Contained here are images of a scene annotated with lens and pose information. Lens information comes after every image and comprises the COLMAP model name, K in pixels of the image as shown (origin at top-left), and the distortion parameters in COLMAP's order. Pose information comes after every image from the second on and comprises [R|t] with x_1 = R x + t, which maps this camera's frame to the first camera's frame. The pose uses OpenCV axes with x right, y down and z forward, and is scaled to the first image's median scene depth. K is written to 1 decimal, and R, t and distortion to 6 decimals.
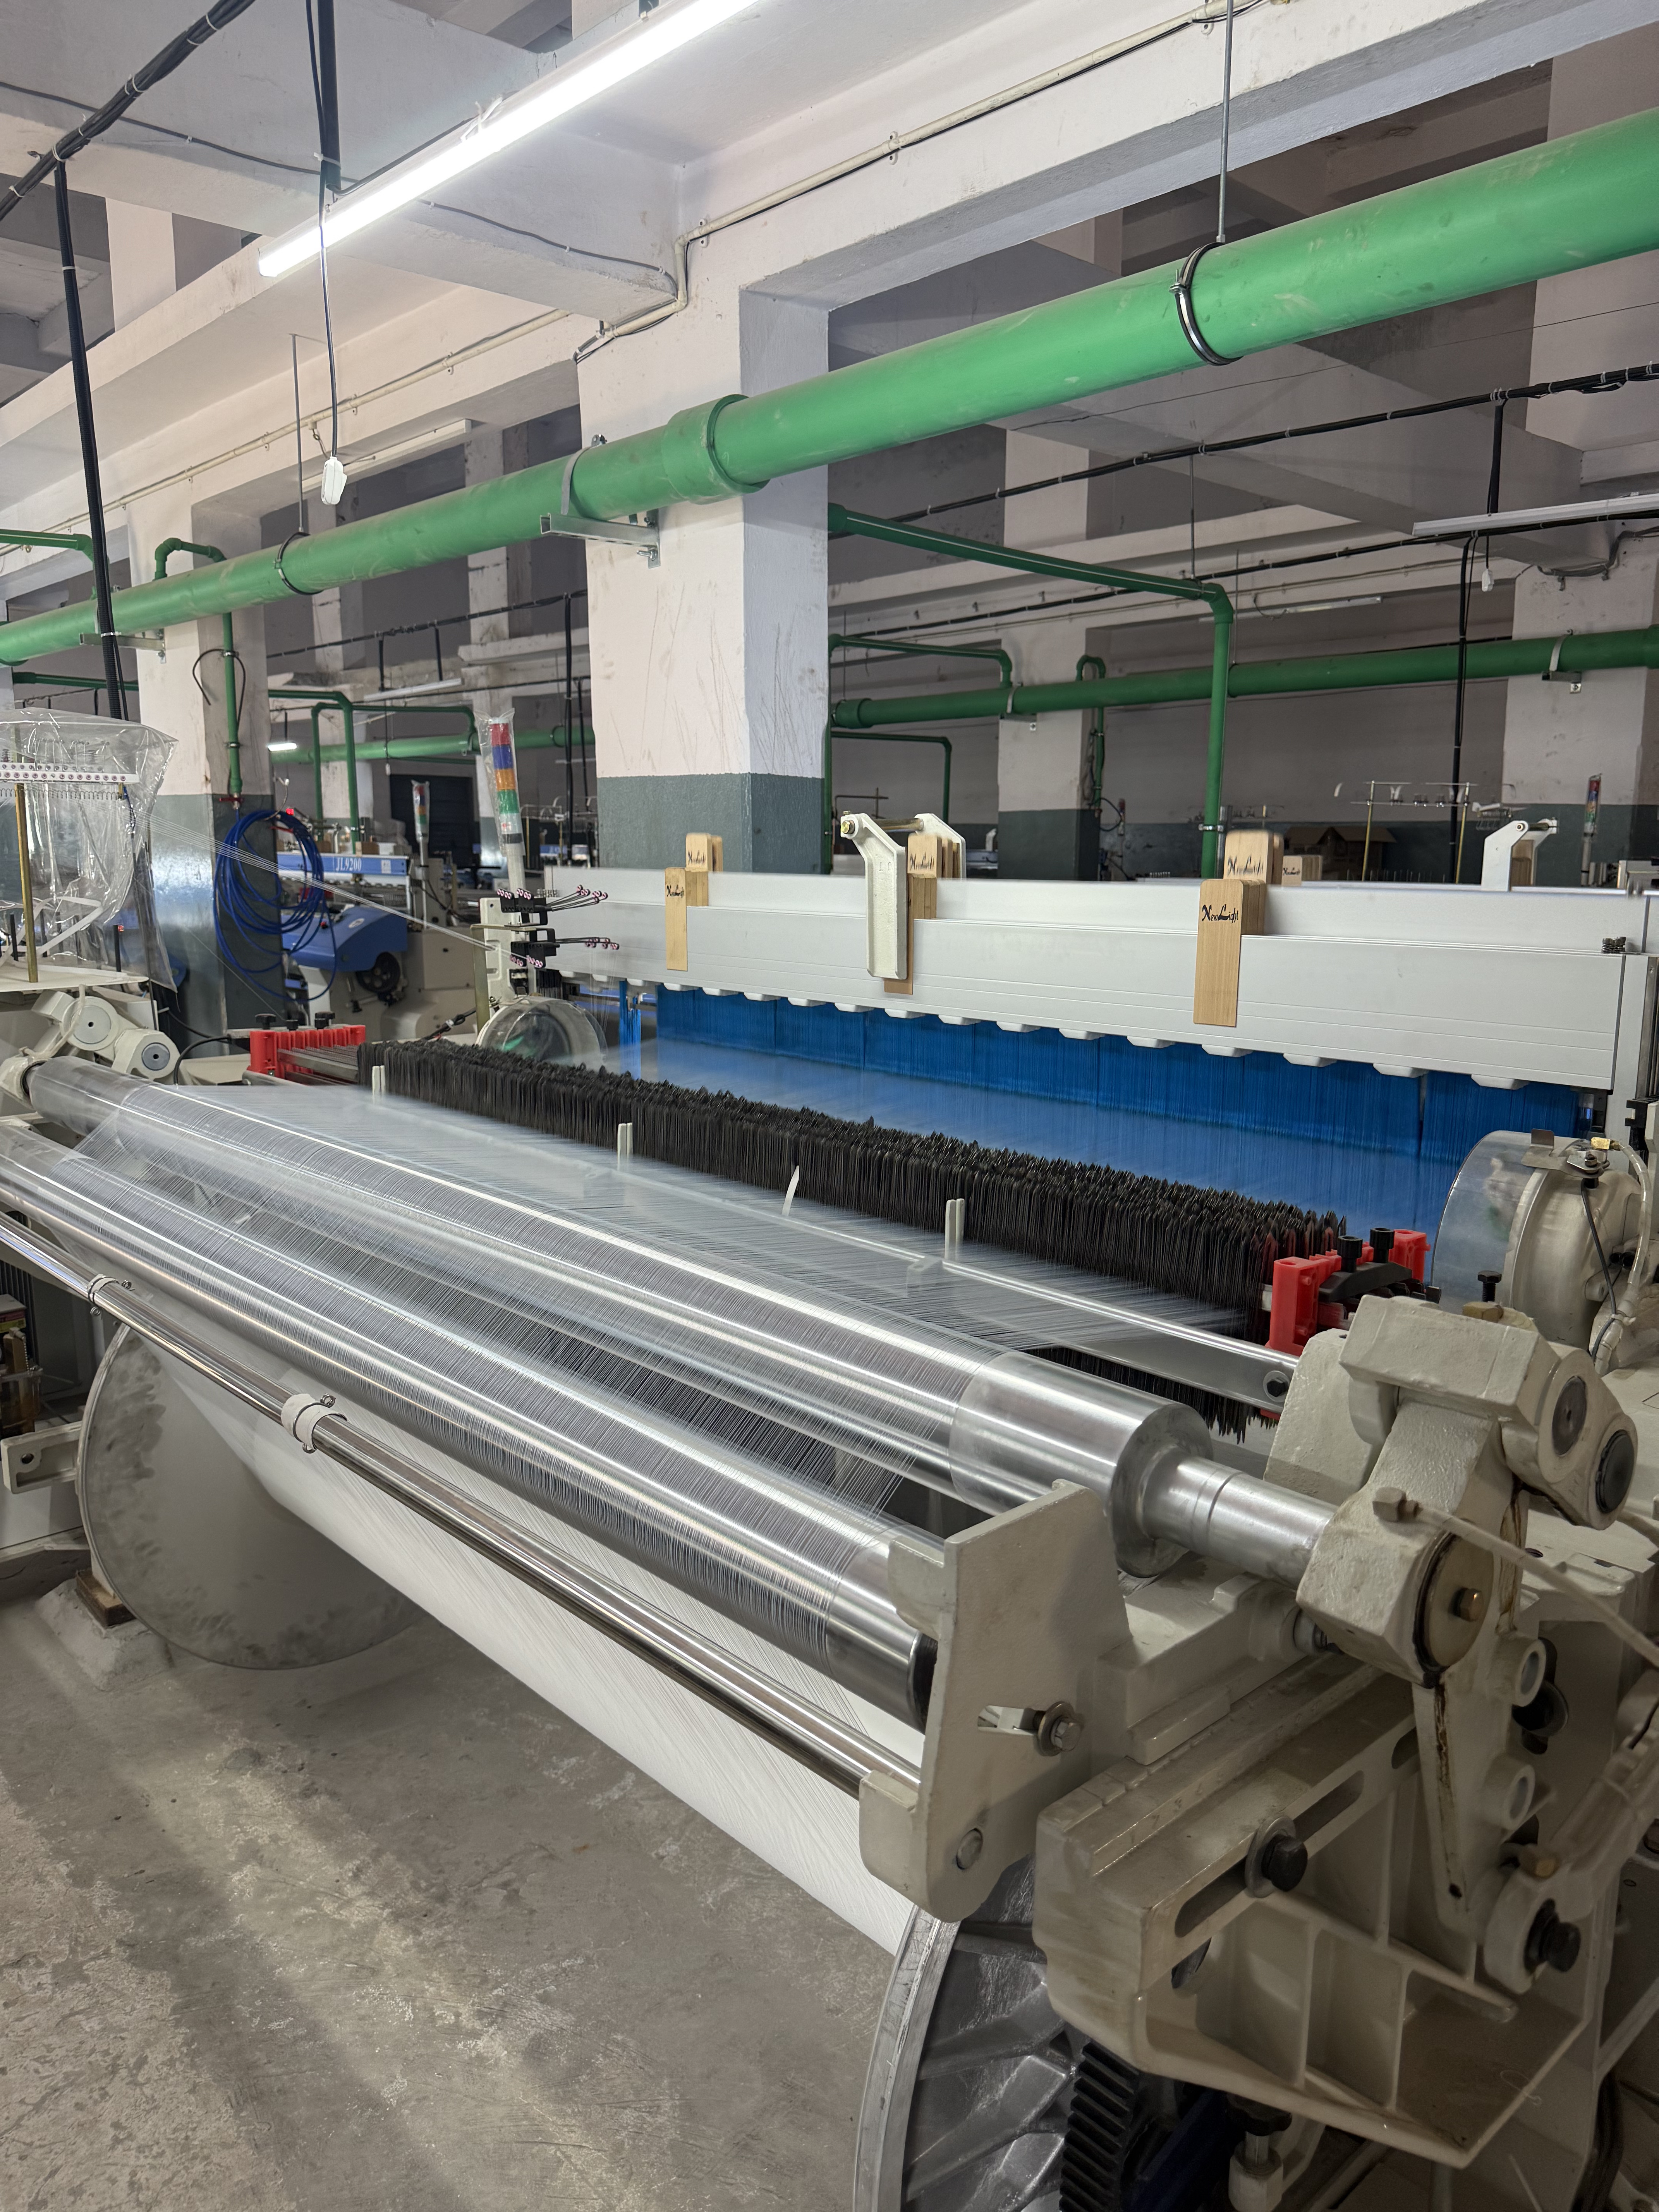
lens RADIAL K [[1591.5, 0, 824.8], [0, 1591.5, 1114.7], [0, 0, 1]] dist [0.033503, -0.049311]
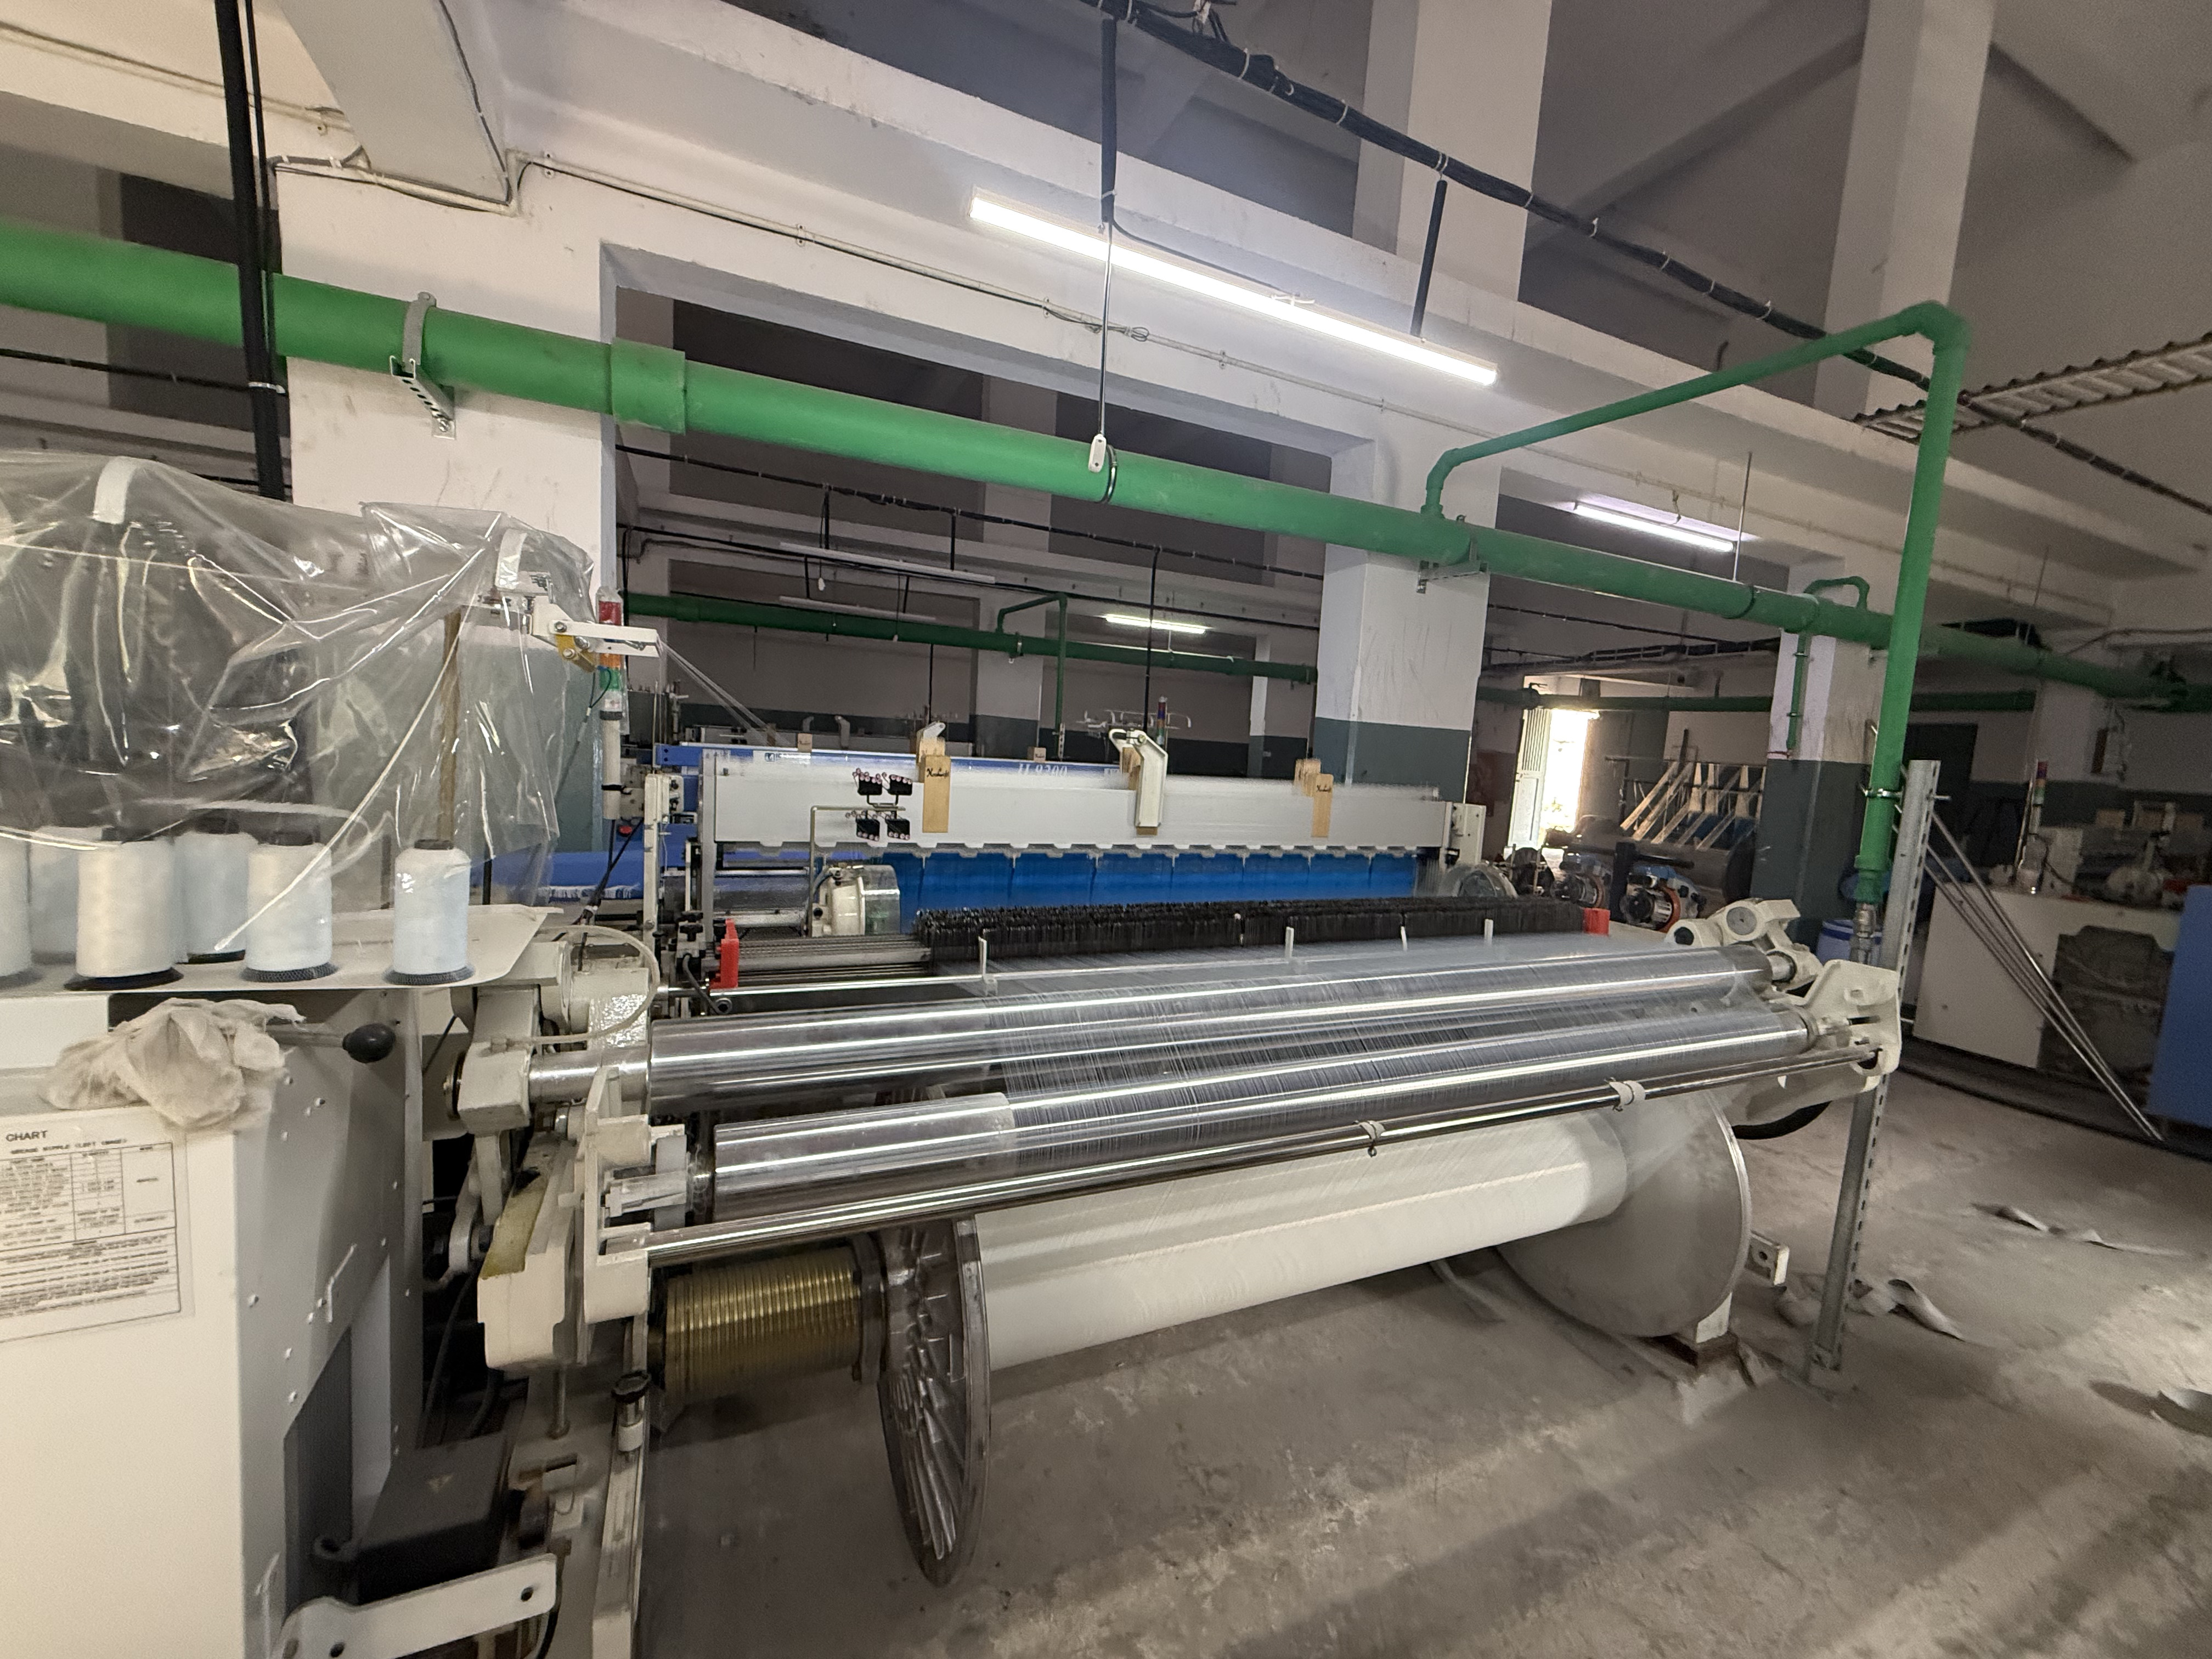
lens RADIAL K [[886.5, 0, 1103.4], [0, 886.5, 828.9], [0, 0, 1]] dist [-0.001419, 0.000174]
pose [[0.297388, -0.081631, 0.951261, -0.607724], [0.103307, 0.993240, 0.052936, -0.095810], [-0.949151, 0.082529, 0.303811, 0.517195]]
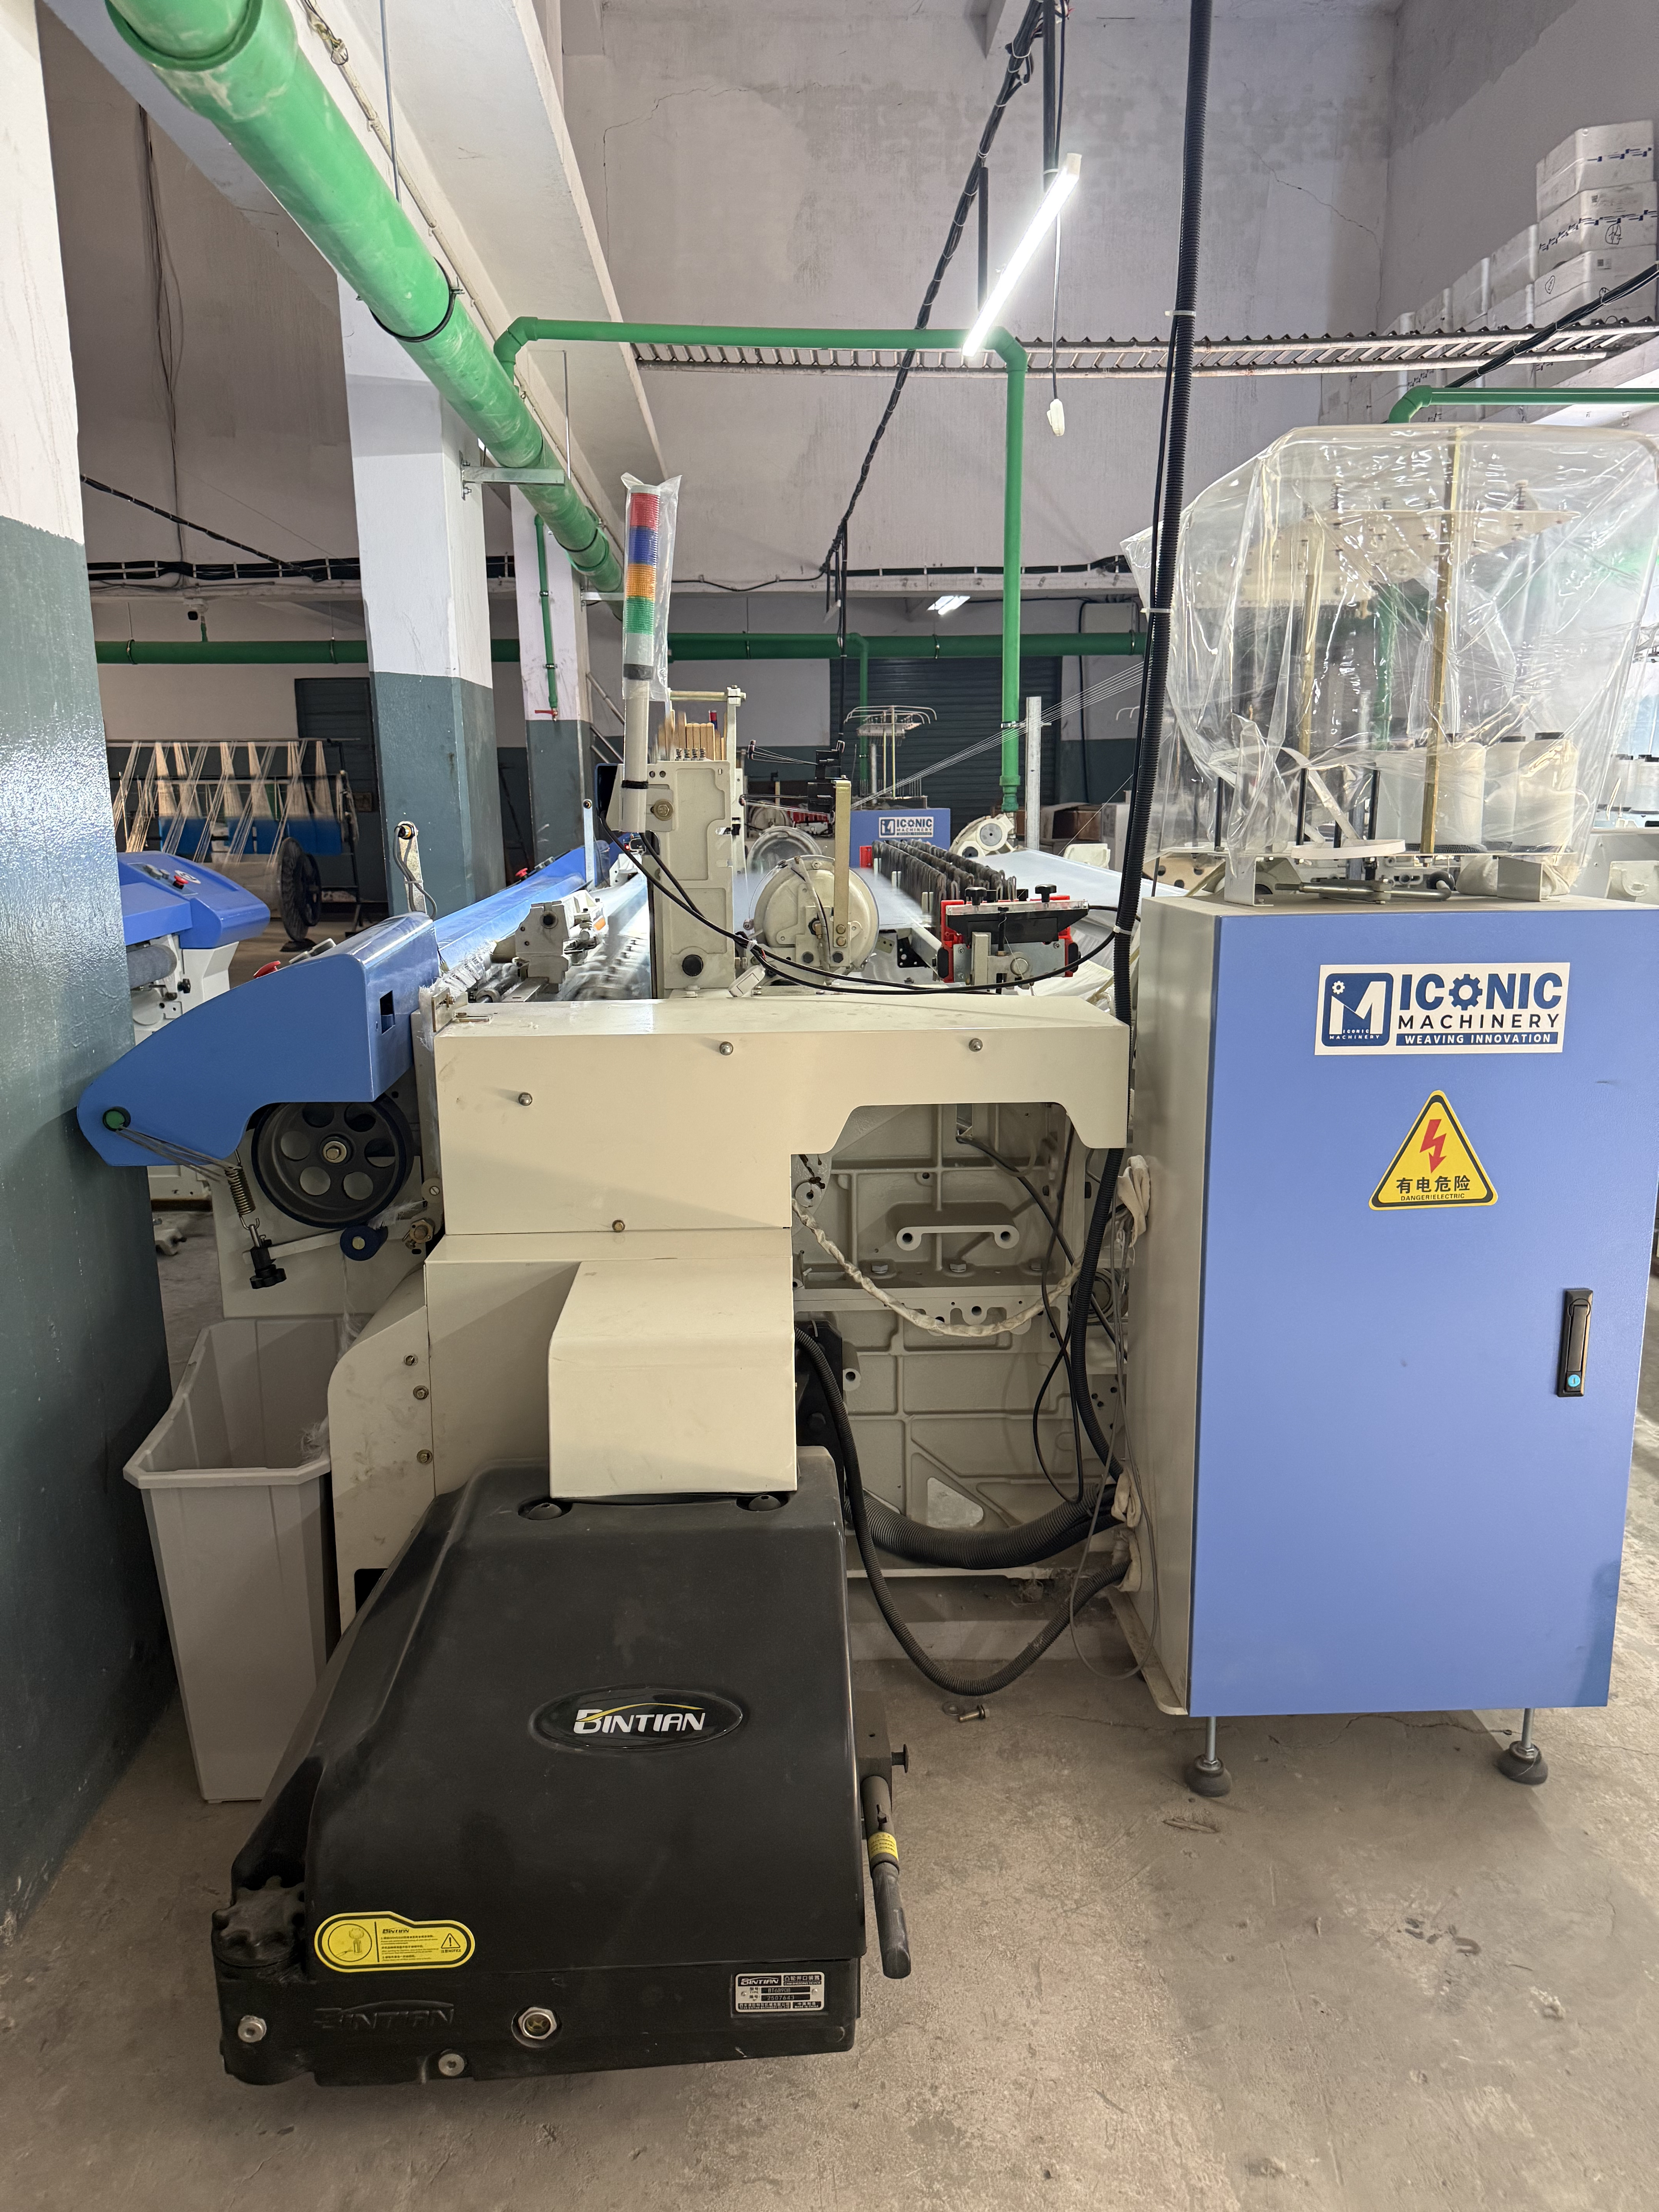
lens RADIAL K [[1591.5, 0, 831.6], [0, 1591.5, 1108.0], [0, 0, 1]] dist [0.033503, -0.049311]
pose [[-0.778332, -0.121230, 0.616038, -0.660823], [0.118322, 0.935279, 0.333548, -0.213086], [-0.616603, 0.332502, -0.713613, 1.478647]]
